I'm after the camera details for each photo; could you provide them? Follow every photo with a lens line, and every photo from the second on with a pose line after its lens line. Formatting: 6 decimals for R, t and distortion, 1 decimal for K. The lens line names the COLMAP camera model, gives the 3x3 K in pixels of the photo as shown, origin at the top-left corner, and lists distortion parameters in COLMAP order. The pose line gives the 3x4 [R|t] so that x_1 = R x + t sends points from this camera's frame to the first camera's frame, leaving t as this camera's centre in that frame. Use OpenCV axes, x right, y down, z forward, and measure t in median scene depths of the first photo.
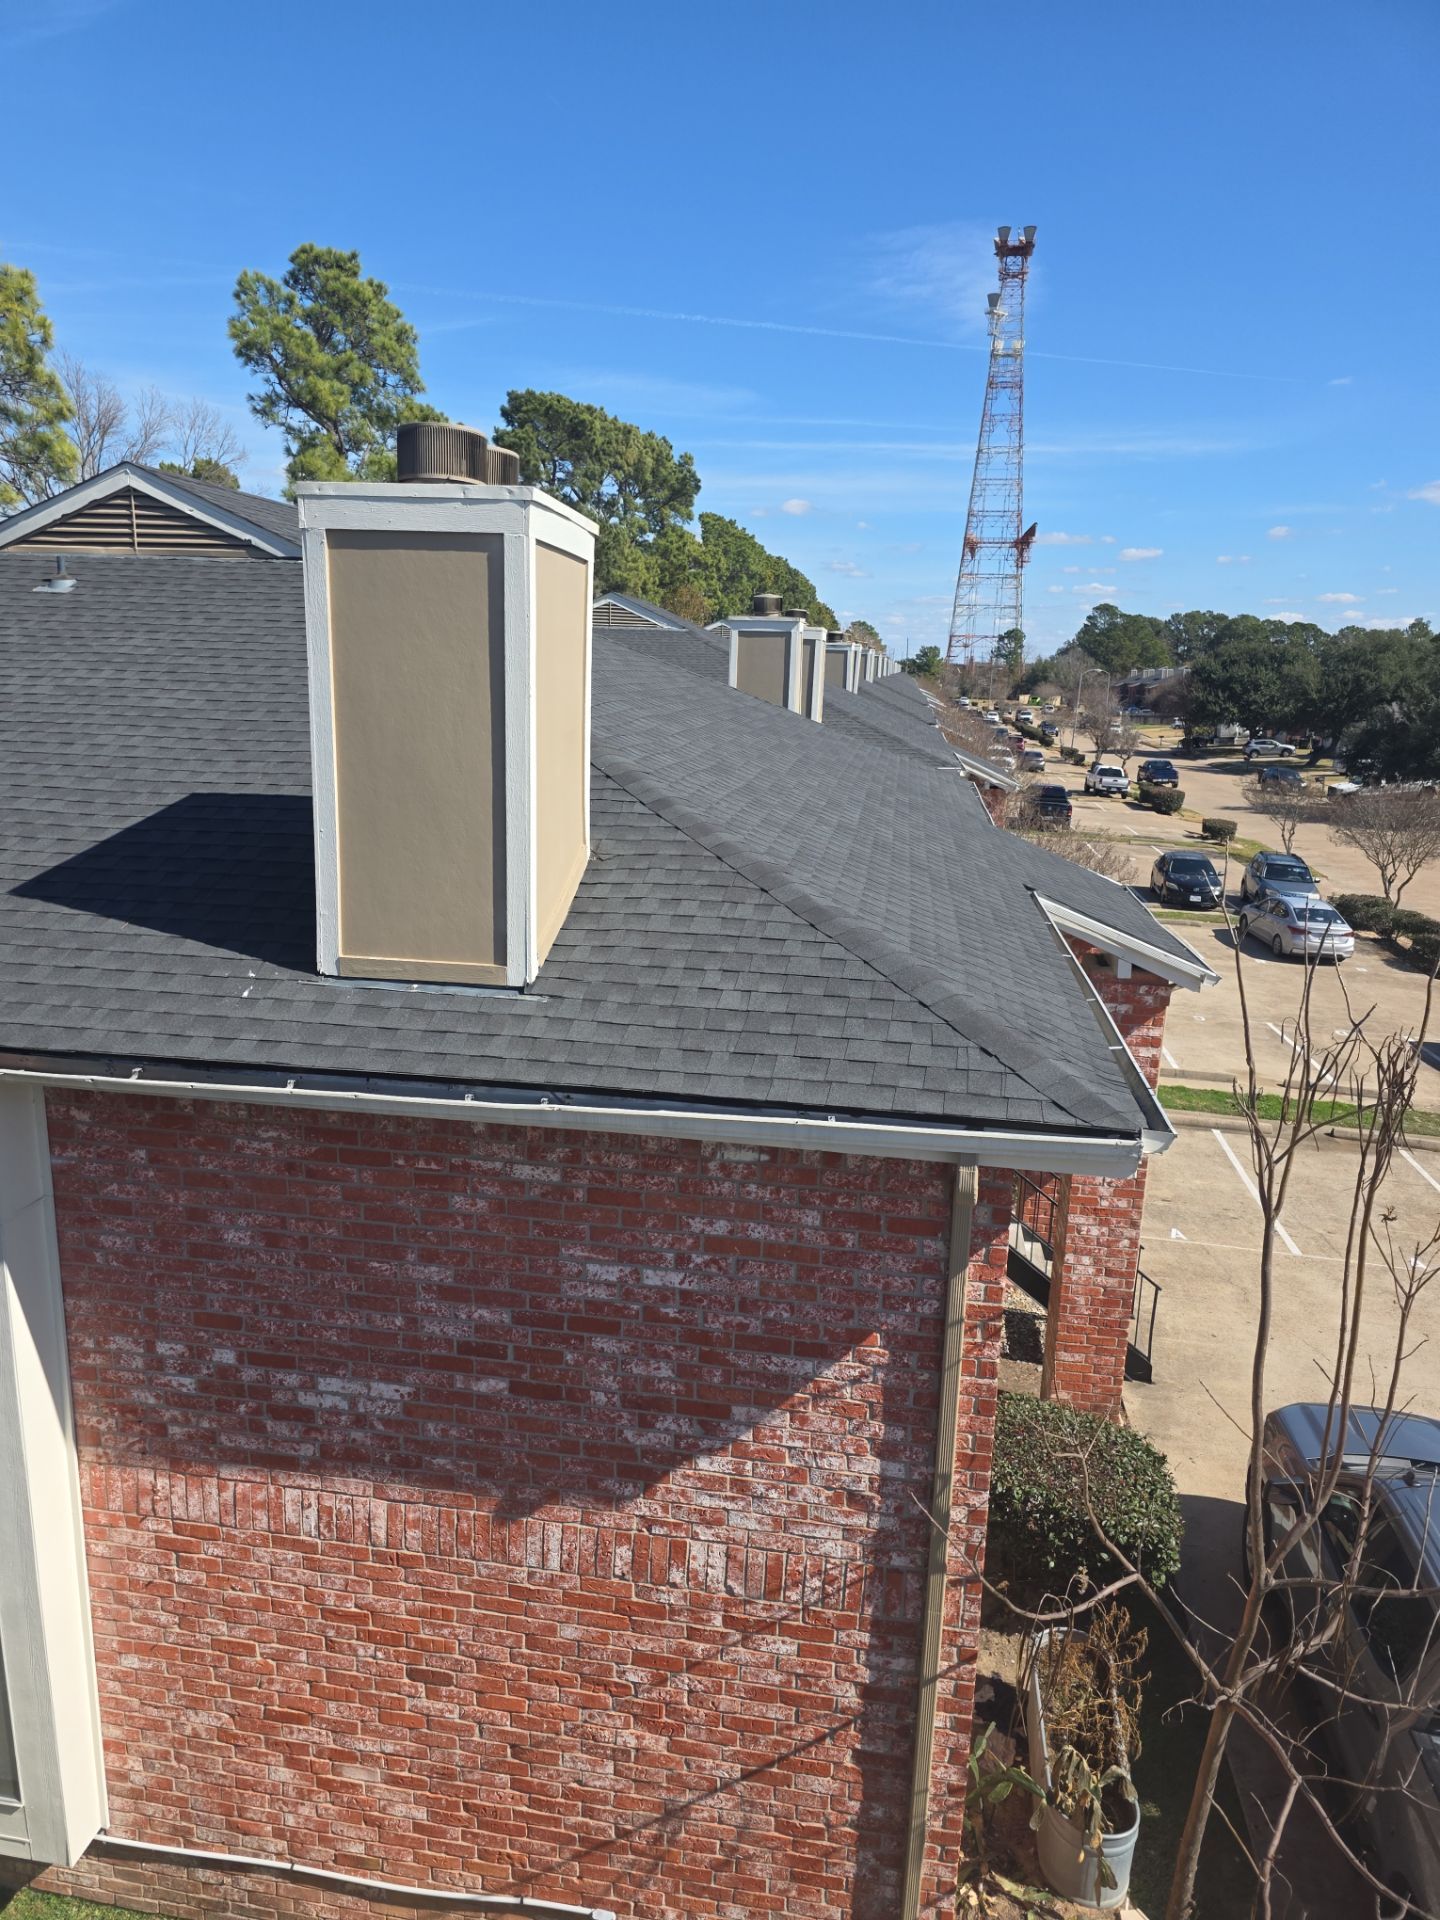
lens RADIAL K [[1270.2, 0, 711.4], [0, 1270.2, 947.2], [0, 0, 1]] dist [0.046042, -0.052408]
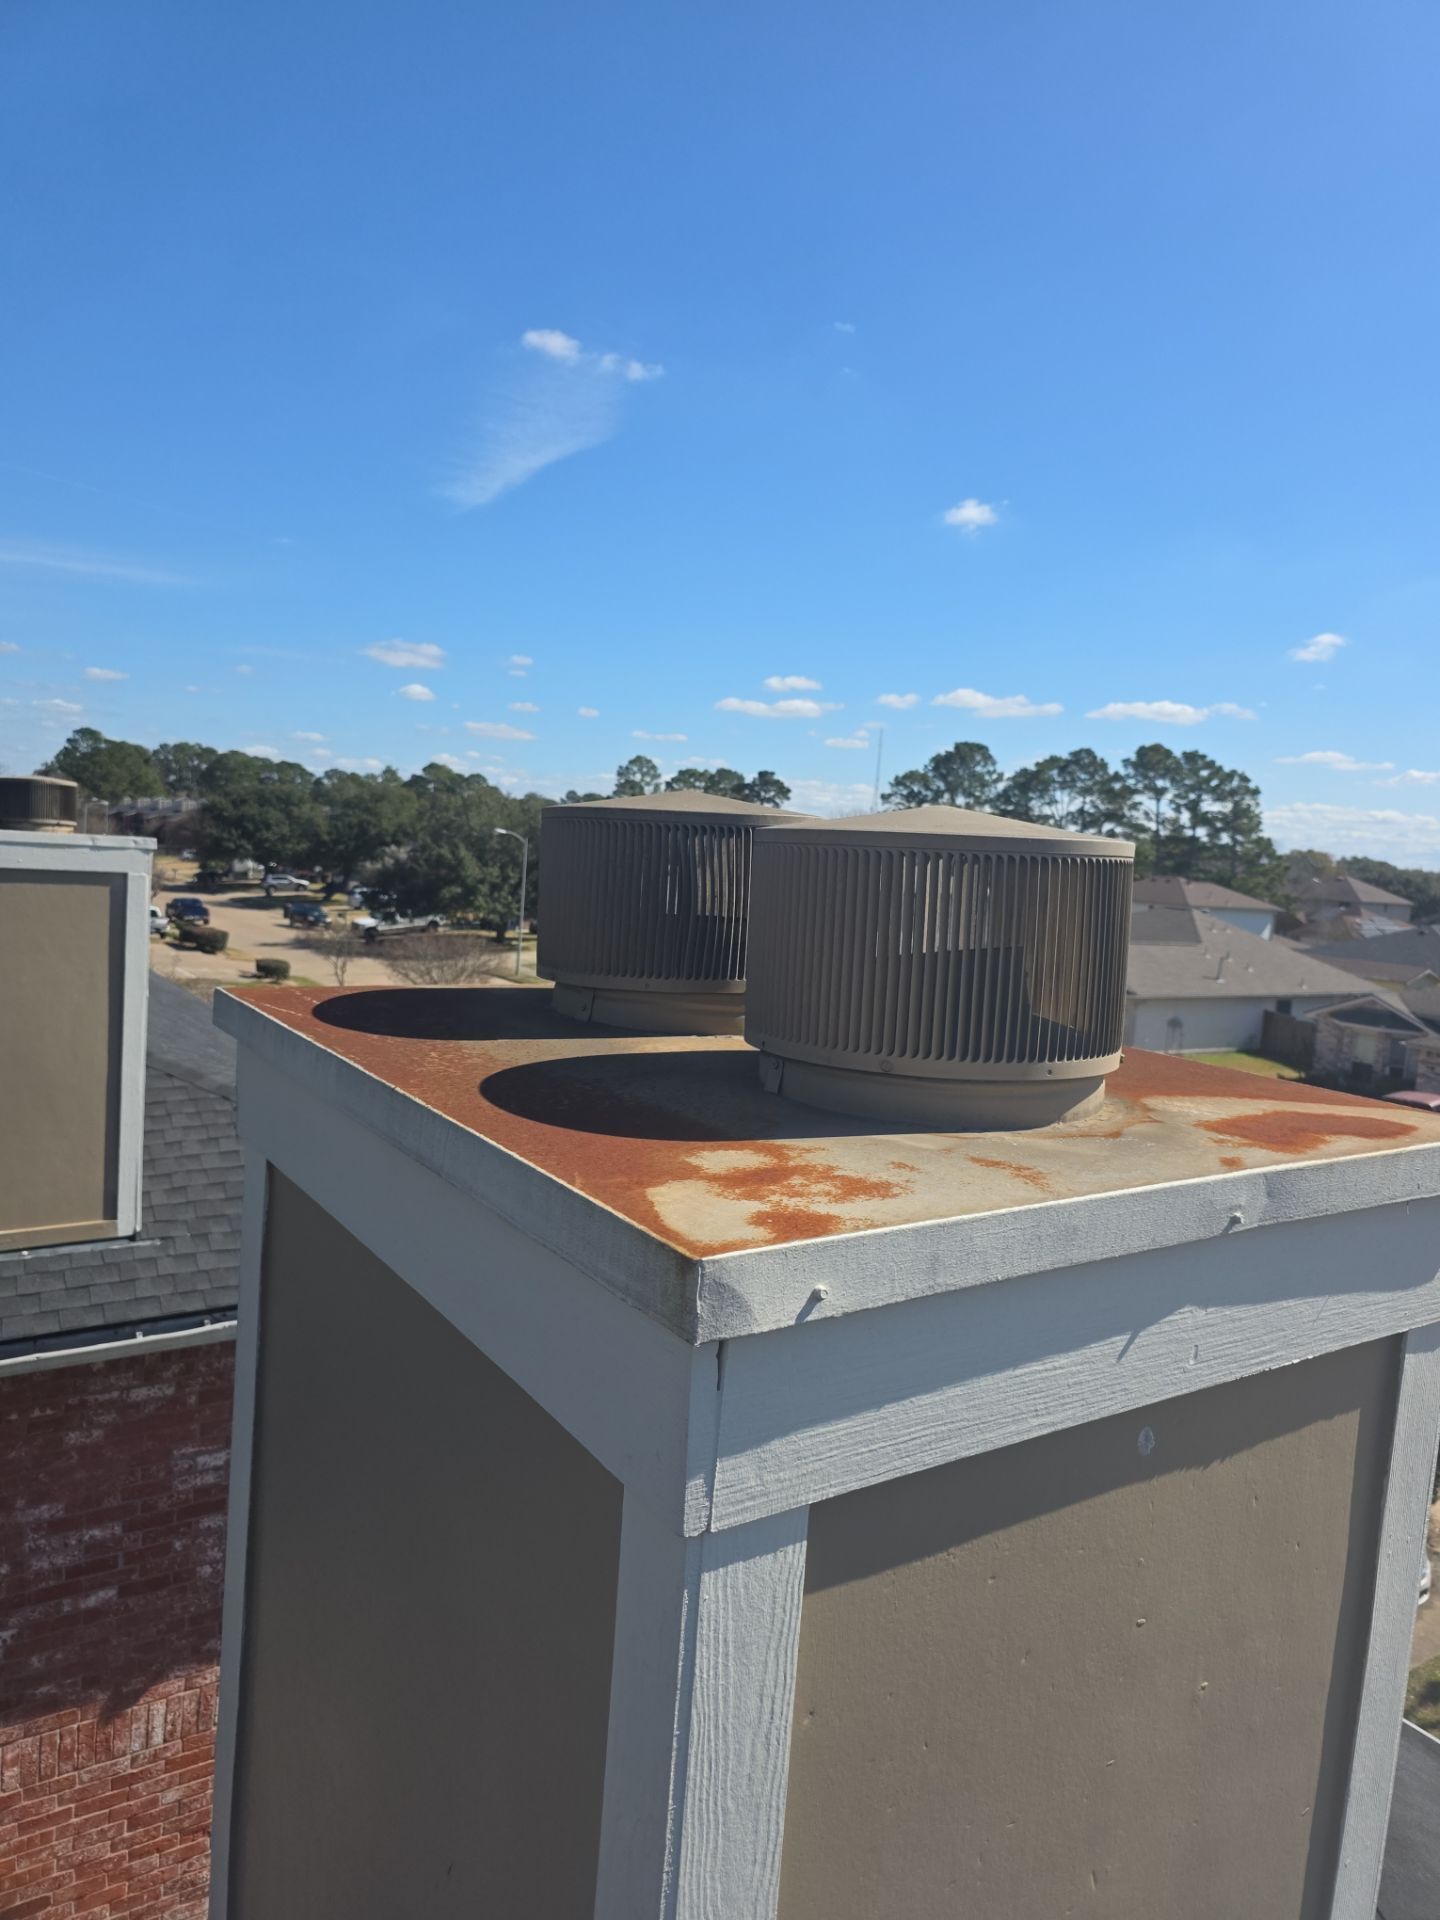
lens RADIAL K [[1270.2, 0, 711.4], [0, 1270.2, 947.2], [0, 0, 1]] dist [0.046042, -0.052408]
pose [[0.738400, -0.040858, 0.673124, -0.486742], [0.107825, 0.992474, -0.058039, -0.097130], [-0.665687, 0.115436, 0.737249, -0.246508]]
